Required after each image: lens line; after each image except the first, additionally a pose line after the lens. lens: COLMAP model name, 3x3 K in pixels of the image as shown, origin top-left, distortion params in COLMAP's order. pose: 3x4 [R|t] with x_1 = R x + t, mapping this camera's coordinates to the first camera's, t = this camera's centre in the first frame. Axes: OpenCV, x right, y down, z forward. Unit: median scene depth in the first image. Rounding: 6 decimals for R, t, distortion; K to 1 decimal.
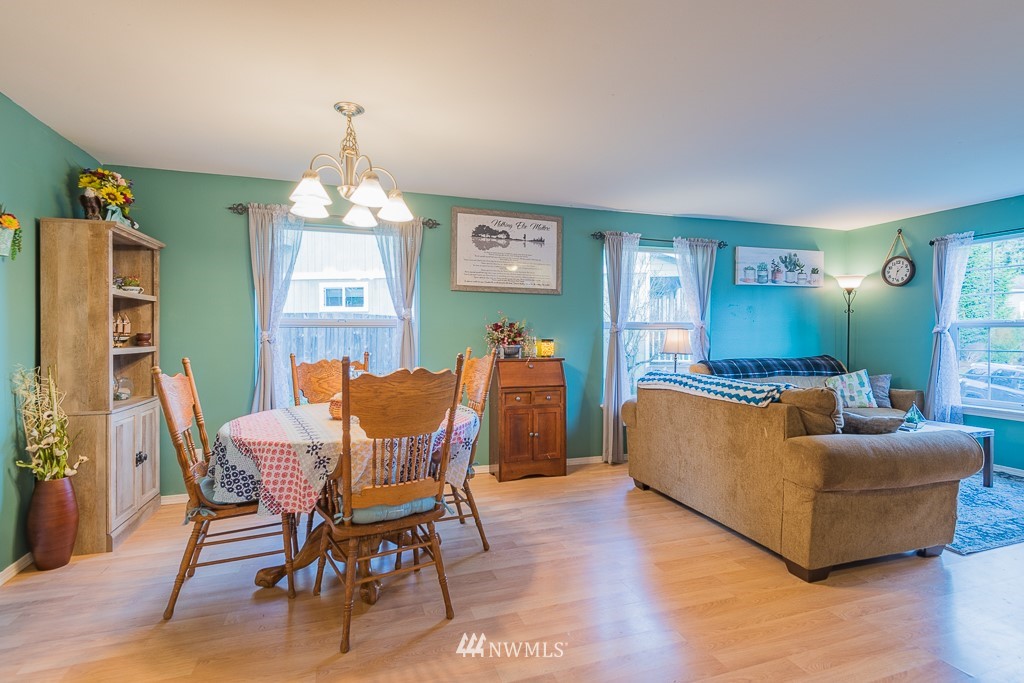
lens RADIAL K [[493.6, 0, 529.0], [0, 493.6, 334.0], [0, 0, 1]] dist [0.017902, -0.008847]
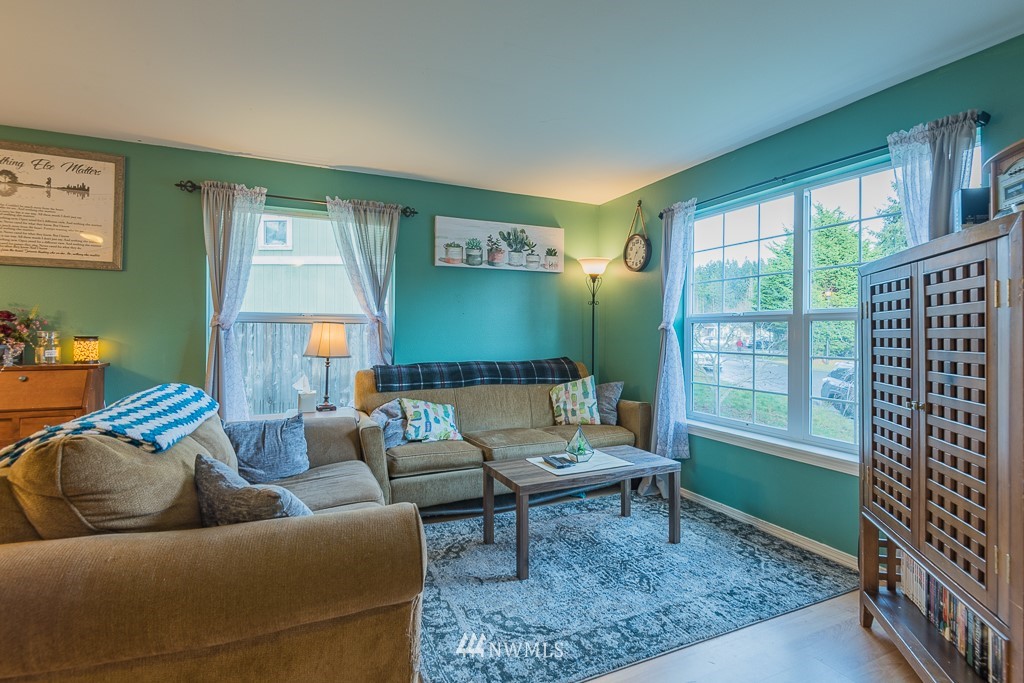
lens RADIAL K [[493.6, 0, 507.4], [0, 493.6, 328.6], [0, 0, 1]] dist [0.017902, -0.008847]
pose [[0.994351, 0.003707, 0.106074, 0.457533], [-0.002852, 0.999962, -0.008211, 0.003533], [-0.106101, 0.007862, 0.994324, 0.233101]]
